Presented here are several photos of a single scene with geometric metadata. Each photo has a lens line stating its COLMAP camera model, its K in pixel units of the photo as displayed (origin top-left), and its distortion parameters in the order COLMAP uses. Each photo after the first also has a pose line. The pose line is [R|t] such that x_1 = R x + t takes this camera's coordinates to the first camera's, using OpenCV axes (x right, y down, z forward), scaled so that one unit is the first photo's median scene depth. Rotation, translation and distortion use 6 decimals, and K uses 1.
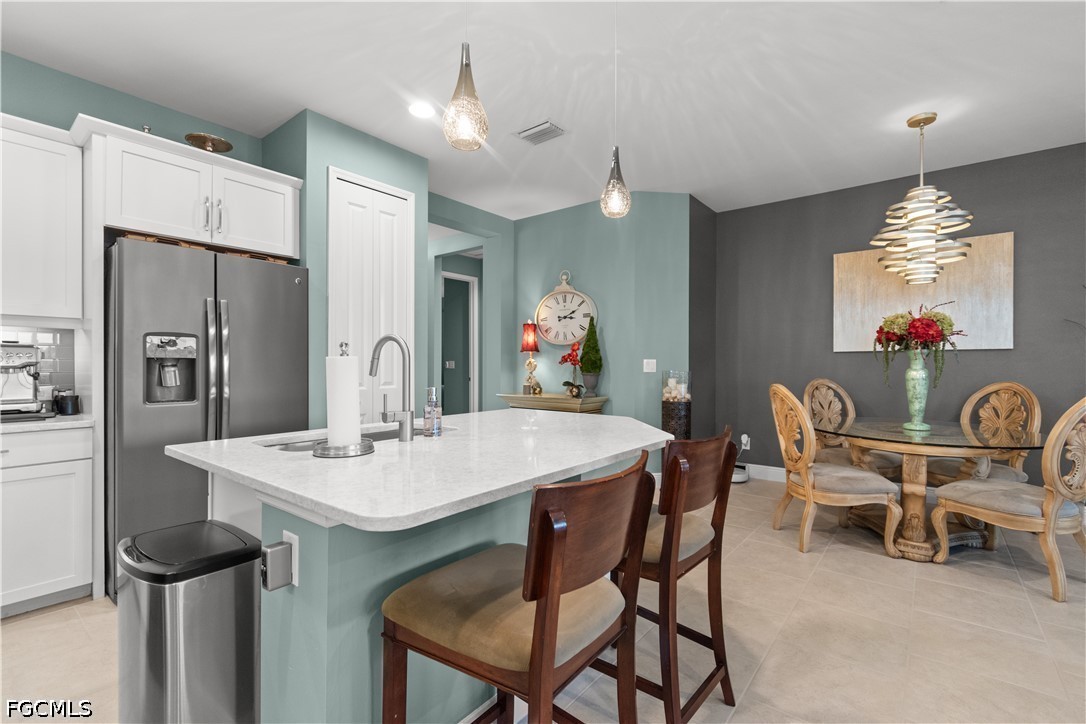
lens RADIAL K [[486.6, 0, 565.3], [0, 486.6, 365.1], [0, 0, 1]] dist [0.002603, 0.000072]
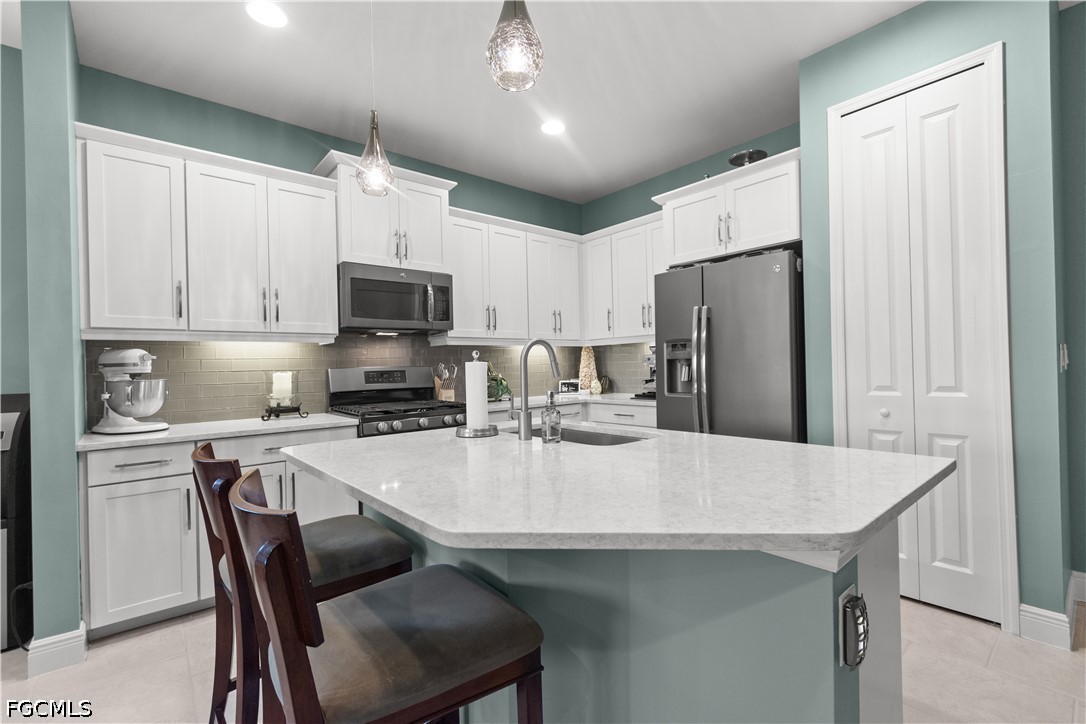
lens RADIAL K [[481.6, 0, 547.2], [0, 481.6, 371.0], [0, 0, 1]] dist [0.005226, -0.000020]
pose [[-0.211266, 0.012408, -0.977350, 0.424508], [0.020079, 0.999764, 0.008352, -0.000138], [0.977222, -0.017860, -0.211465, 0.796831]]
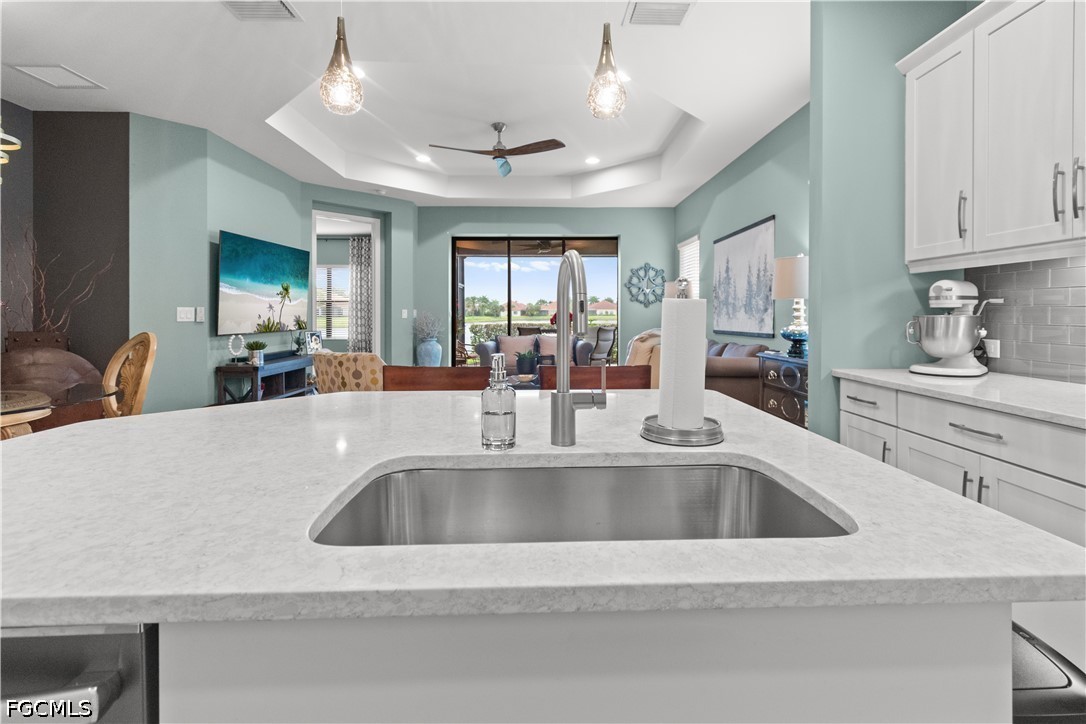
lens RADIAL K [[496.0, 0, 548.3], [0, 496.0, 316.1], [0, 0, 1]] dist [0.000171, -0.000304]
pose [[-0.627279, -0.005071, 0.778778, -0.481997], [0.001970, 0.999965, 0.008098, 0.001854], [-0.778792, 0.006614, -0.627247, 0.873137]]
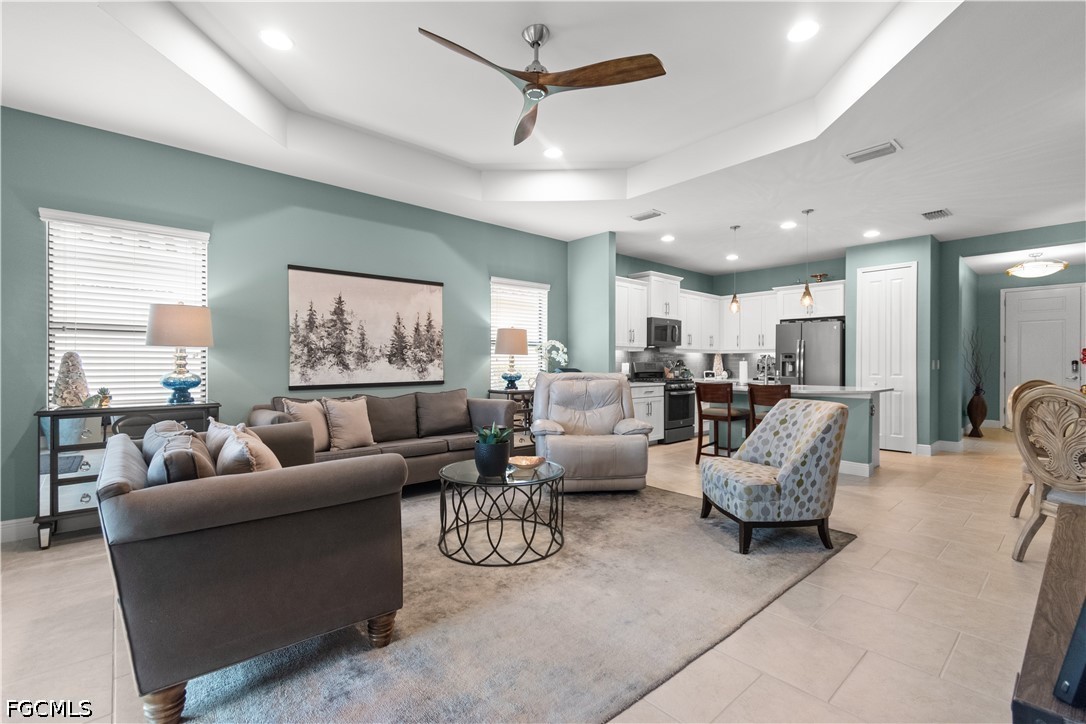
lens RADIAL K [[487.1, 0, 546.4], [0, 487.1, 373.5], [0, 0, 1]] dist [0.005900, 0.000440]
pose [[-0.180426, 0.017315, -0.983436, 2.048934], [-0.004120, 0.999823, 0.018360, 0.008650], [0.983580, 0.007365, -0.180323, 0.070964]]
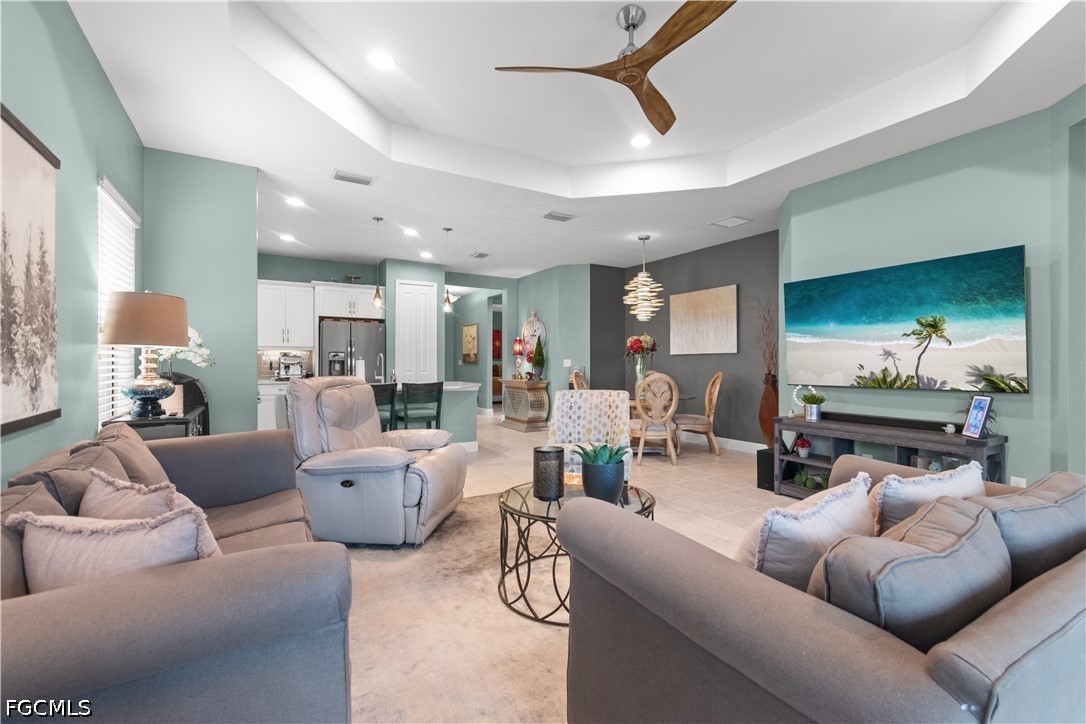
lens RADIAL K [[486.6, 0, 565.3], [0, 486.6, 365.1], [0, 0, 1]] dist [0.002603, 0.000072]
pose [[0.934299, 0.000265, -0.356490, 1.282880], [0.000560, 0.999997, 0.002212, 0.007512], [0.356490, -0.002266, 0.934296, -1.049078]]
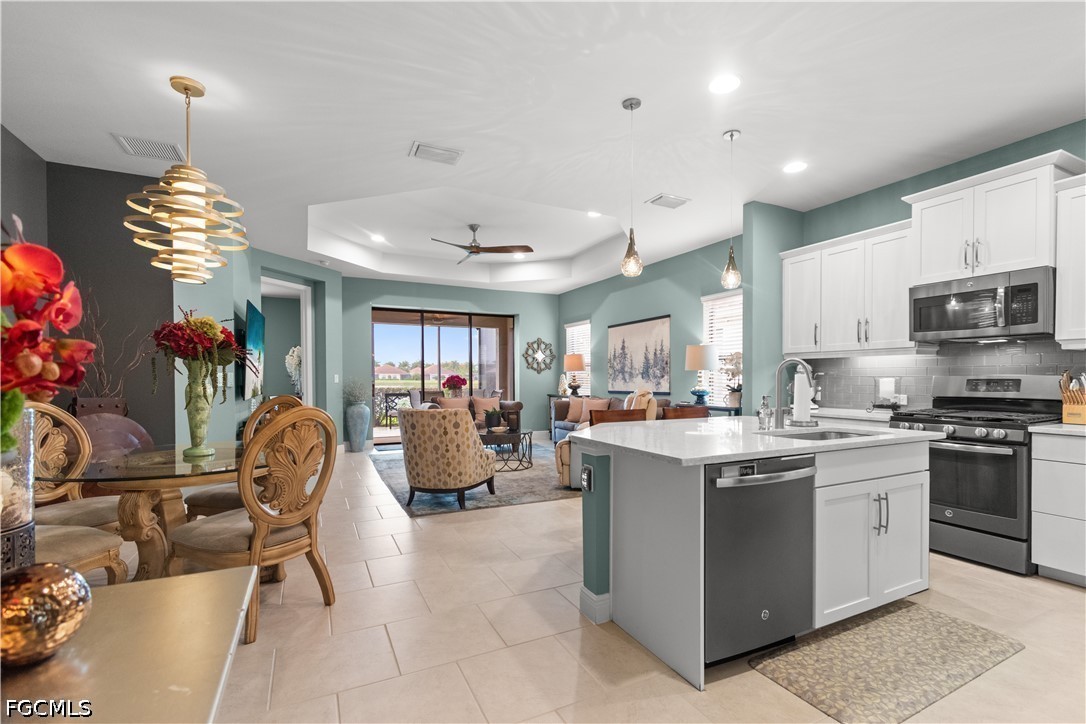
lens RADIAL K [[487.1, 0, 546.4], [0, 487.1, 373.5], [0, 0, 1]] dist [0.005900, 0.000440]
pose [[-0.896342, 0.001879, 0.443359, -0.219795], [-0.000876, 0.999982, -0.006008, -0.003735], [-0.443362, -0.005773, -0.896324, 1.702695]]
